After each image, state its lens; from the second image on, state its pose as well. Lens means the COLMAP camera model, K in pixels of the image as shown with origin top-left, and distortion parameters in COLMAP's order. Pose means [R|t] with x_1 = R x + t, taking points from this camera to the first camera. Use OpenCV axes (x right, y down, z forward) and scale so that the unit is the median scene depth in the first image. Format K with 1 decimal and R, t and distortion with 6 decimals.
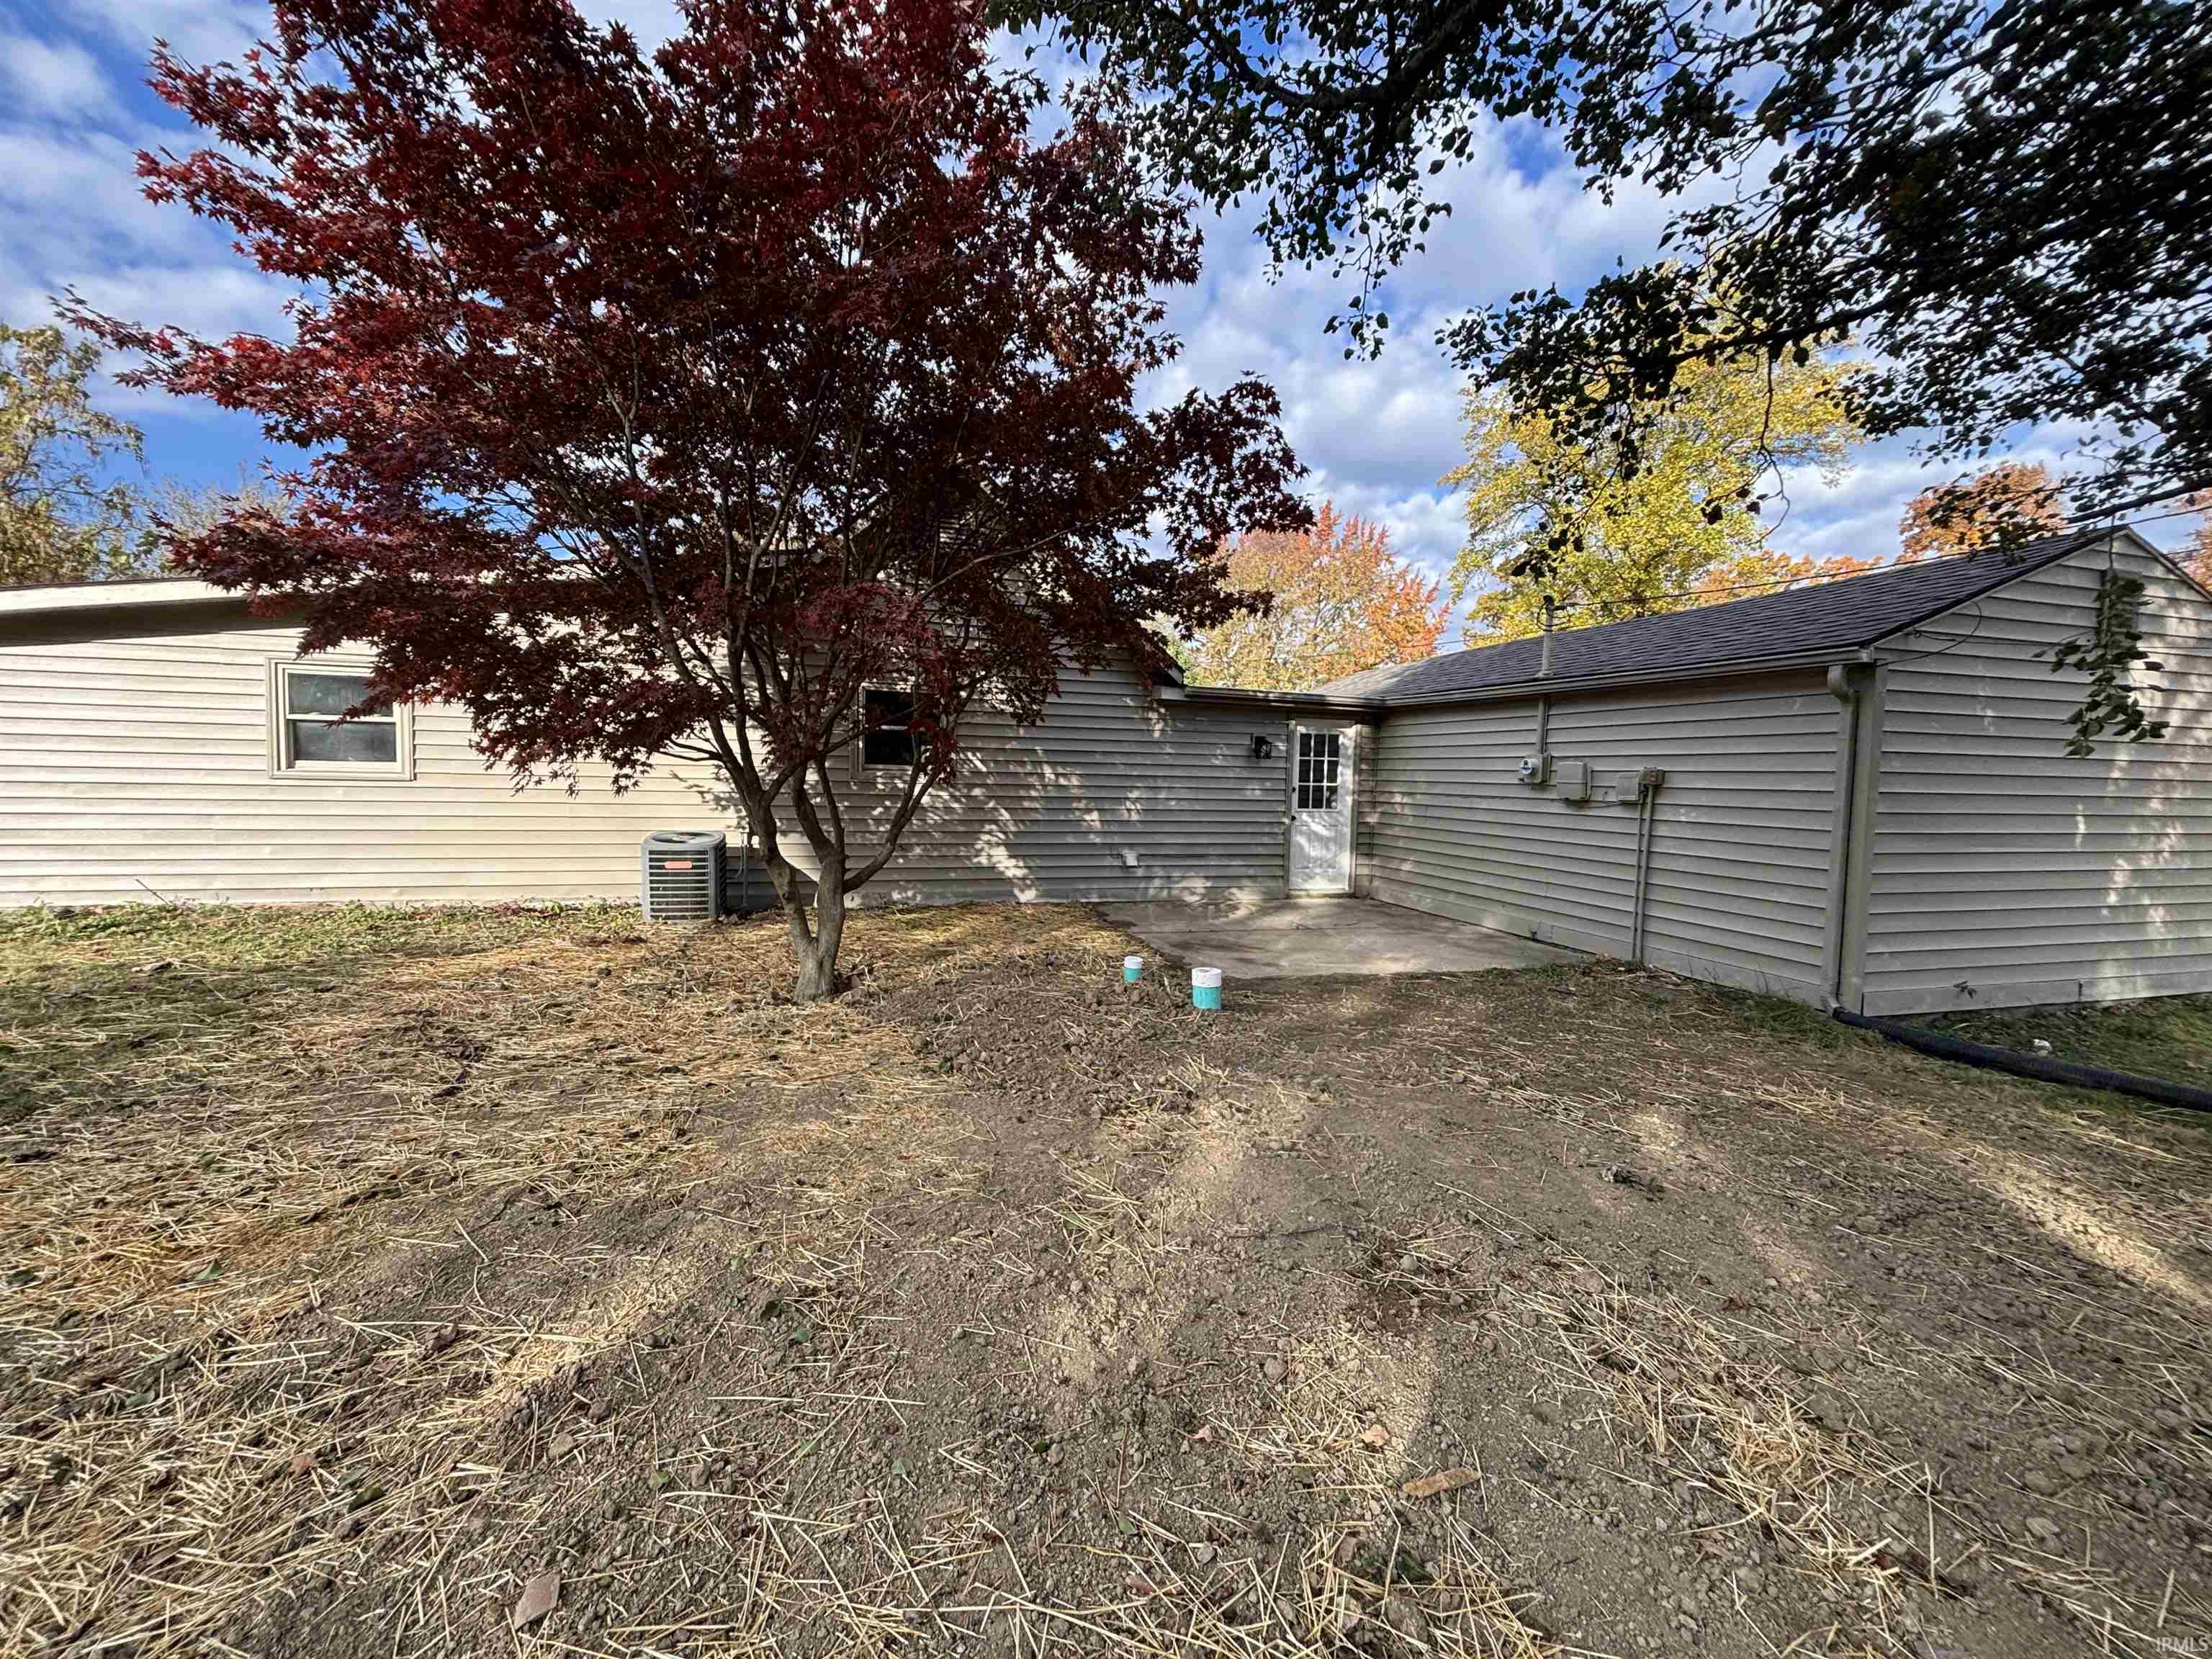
lens RADIAL K [[897.3, 0, 1086.4], [0, 897.3, 822.1], [0, 0, 1]] dist [-0.000249, -0.000399]
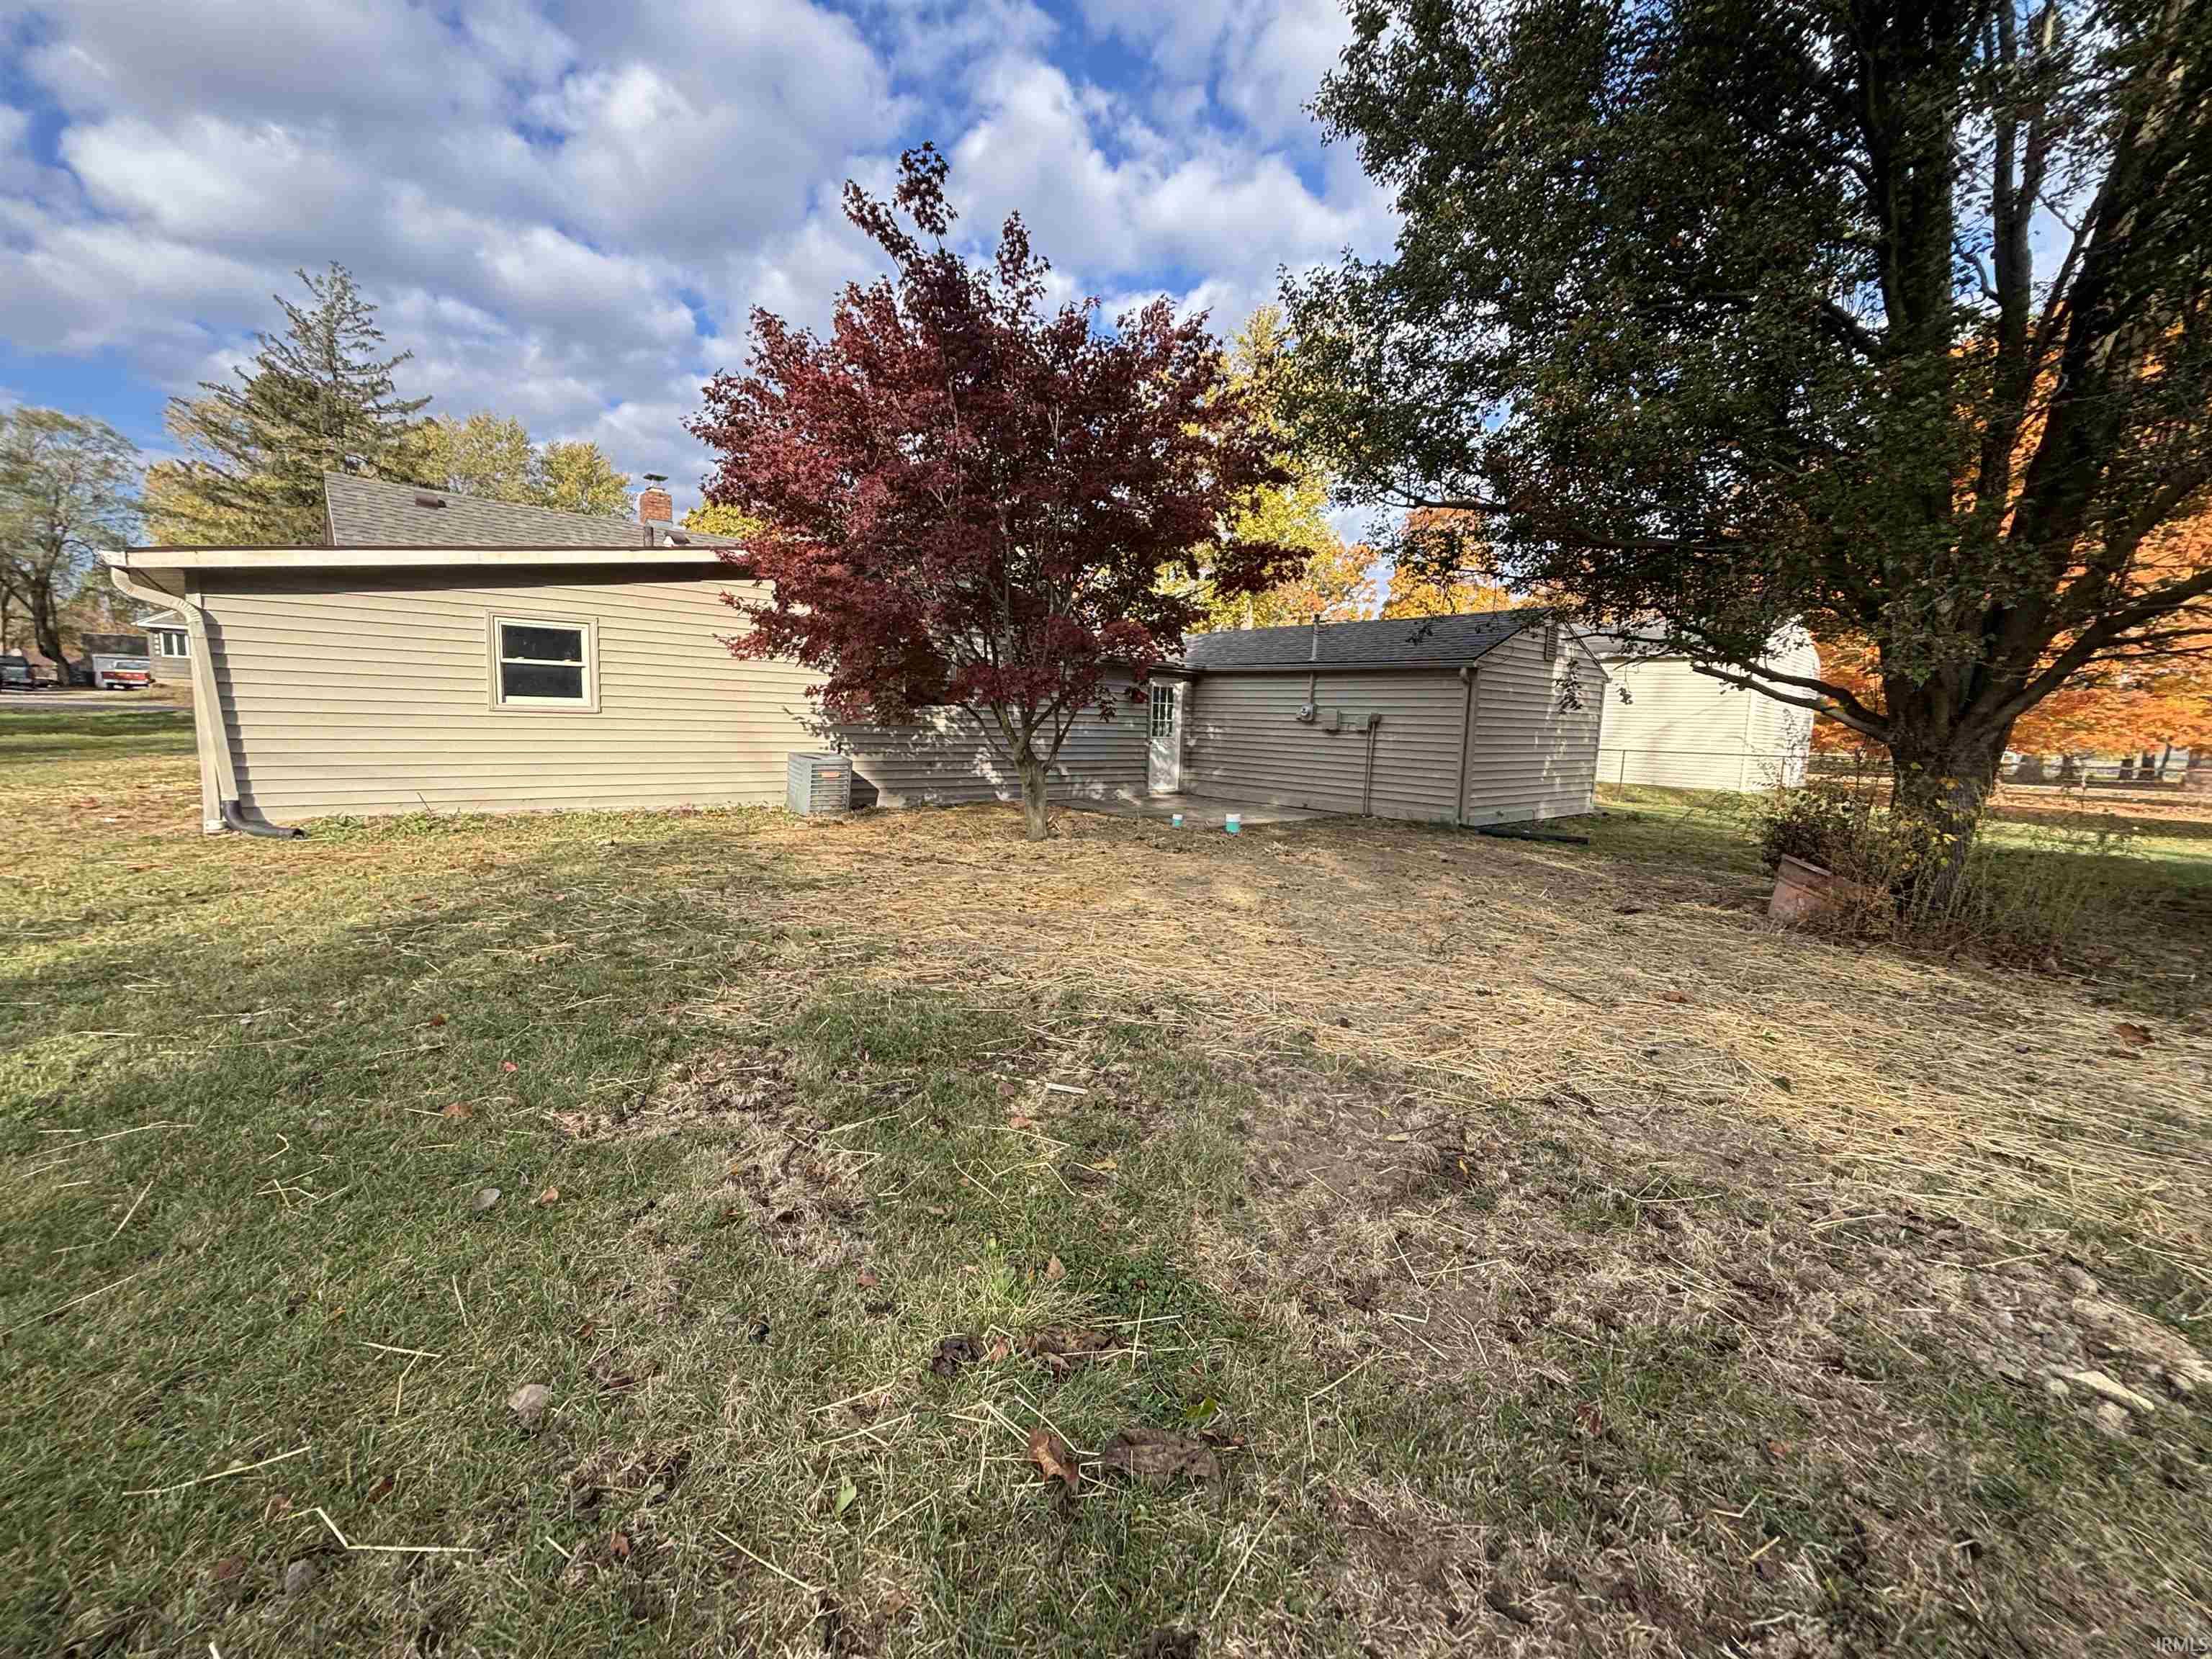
lens RADIAL K [[897.3, 0, 1086.4], [0, 897.3, 822.1], [0, 0, 1]] dist [-0.000249, -0.000399]
pose [[0.908224, -0.041032, 0.416467, -0.648729], [0.011061, 0.997188, 0.074126, 0.020411], [-0.418337, -0.062716, 0.906124, -0.437674]]
